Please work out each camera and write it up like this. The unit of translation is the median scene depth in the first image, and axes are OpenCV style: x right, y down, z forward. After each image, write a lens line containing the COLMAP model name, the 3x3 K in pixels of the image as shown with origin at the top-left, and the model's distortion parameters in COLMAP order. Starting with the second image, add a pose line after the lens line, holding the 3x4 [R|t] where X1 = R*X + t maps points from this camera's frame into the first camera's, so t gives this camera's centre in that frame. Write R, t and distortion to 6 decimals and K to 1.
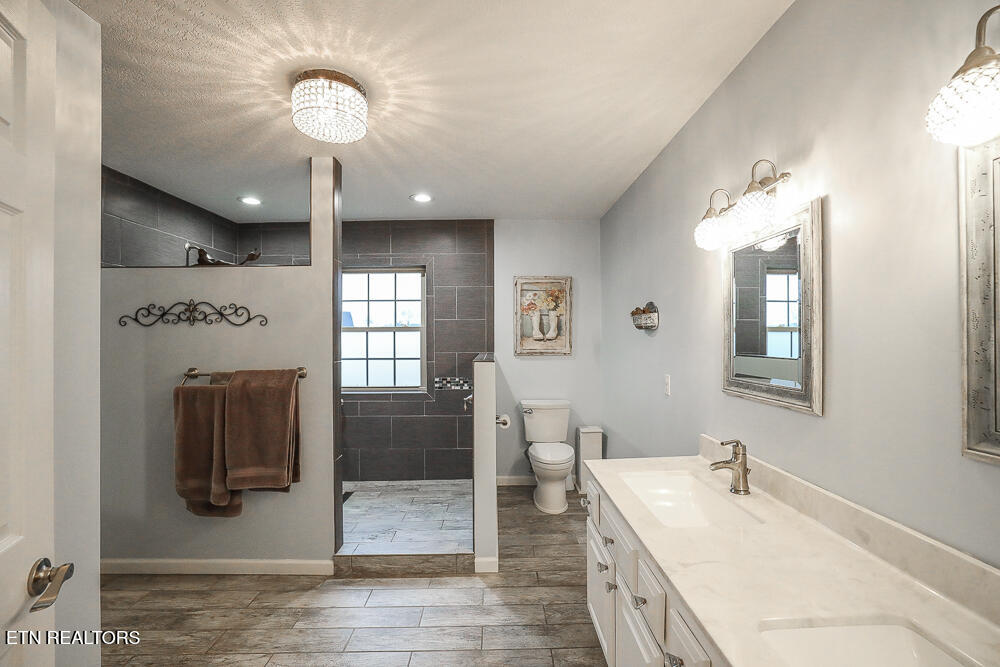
lens RADIAL K [[432.8, 0, 506.2], [0, 432.8, 334.8], [0, 0, 1]] dist [-0.028910, 0.000723]
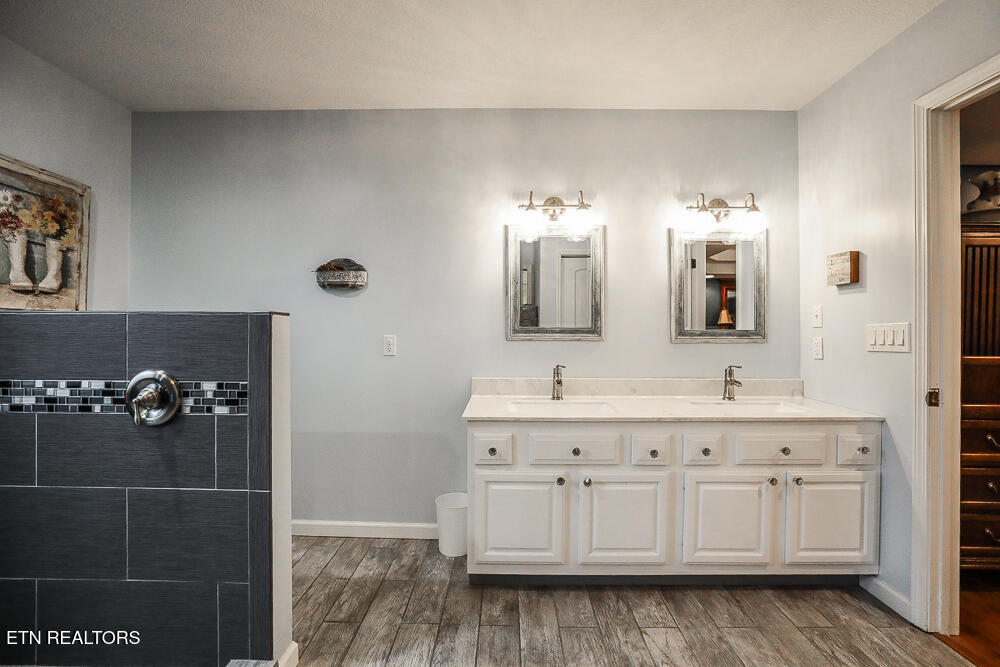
lens RADIAL K [[432.8, 0, 502.5], [0, 432.8, 334.3], [0, 0, 1]] dist [-0.028910, 0.000723]
pose [[0.041875, 0.008087, 0.999090, -0.377805], [-0.012068, 0.999898, -0.007588, 0.058088], [-0.999050, -0.011740, 0.041969, 0.431598]]
